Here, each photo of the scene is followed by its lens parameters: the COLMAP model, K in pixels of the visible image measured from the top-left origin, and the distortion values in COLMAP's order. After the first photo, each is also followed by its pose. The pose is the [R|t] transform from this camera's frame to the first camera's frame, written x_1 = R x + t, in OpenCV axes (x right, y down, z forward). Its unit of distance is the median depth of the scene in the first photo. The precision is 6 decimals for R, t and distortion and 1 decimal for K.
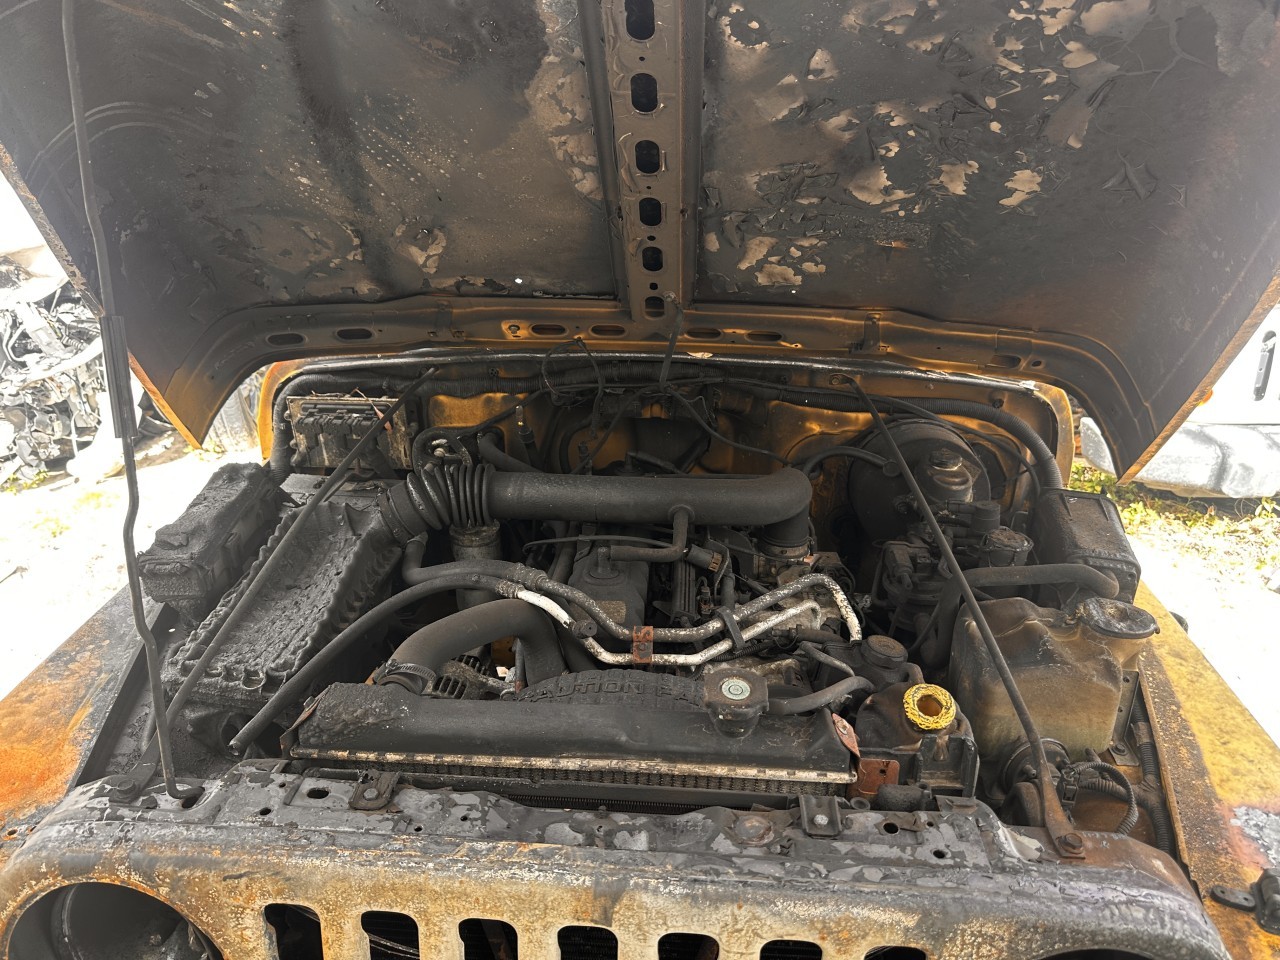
lens RADIAL K [[910.5, 0, 642.3], [0, 910.5, 473.9], [0, 0, 1]] dist [0.001339, -0.012124]
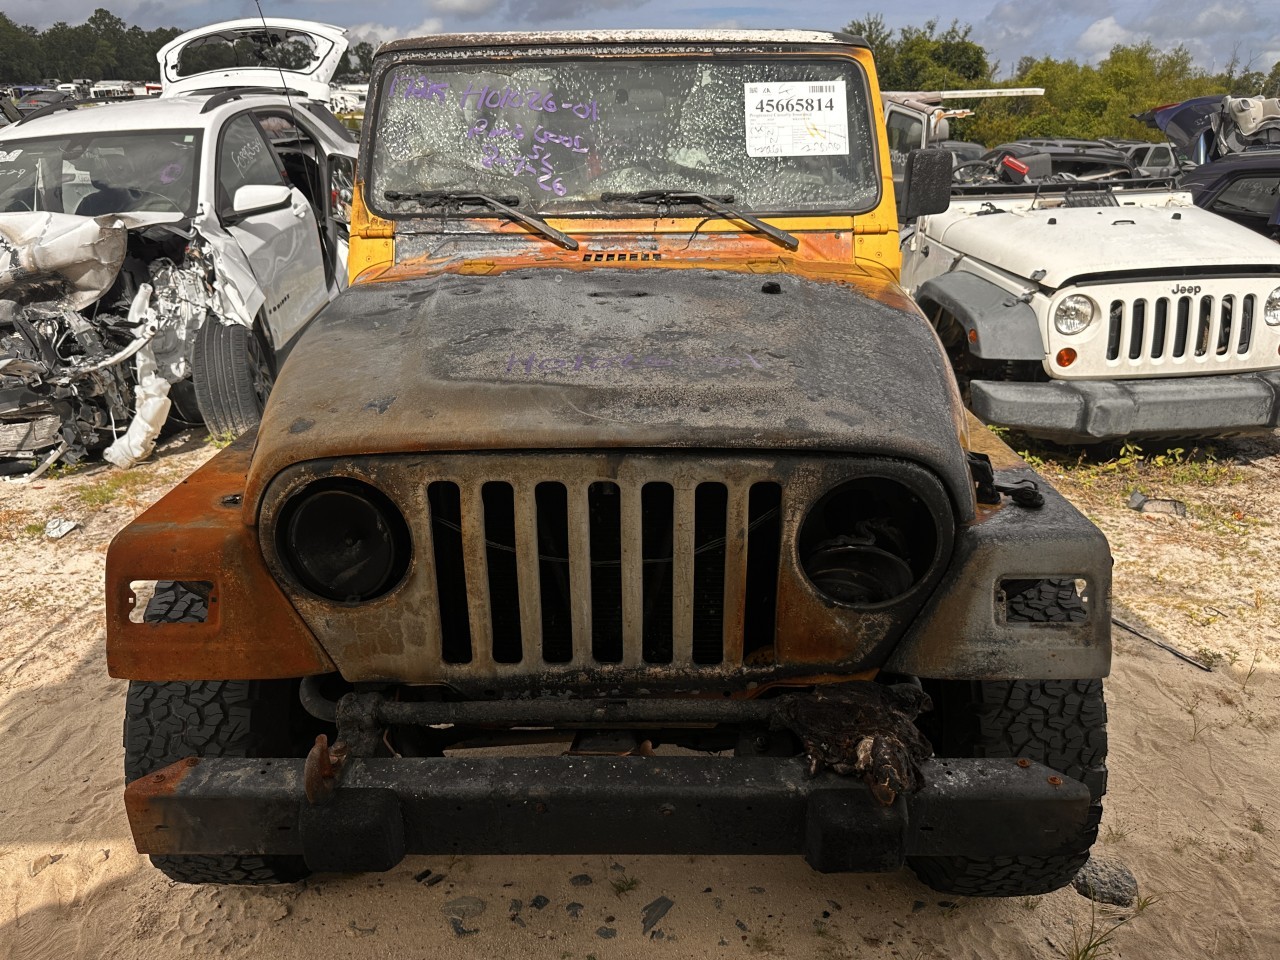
lens RADIAL K [[943.4, 0, 638.6], [0, 943.4, 472.0], [0, 0, 1]] dist [0.011648, -0.010510]
pose [[0.998500, -0.034158, 0.042783, -0.016013], [0.037569, 0.995953, -0.081643, 0.143804], [-0.039821, 0.083128, 0.995743, -0.215698]]
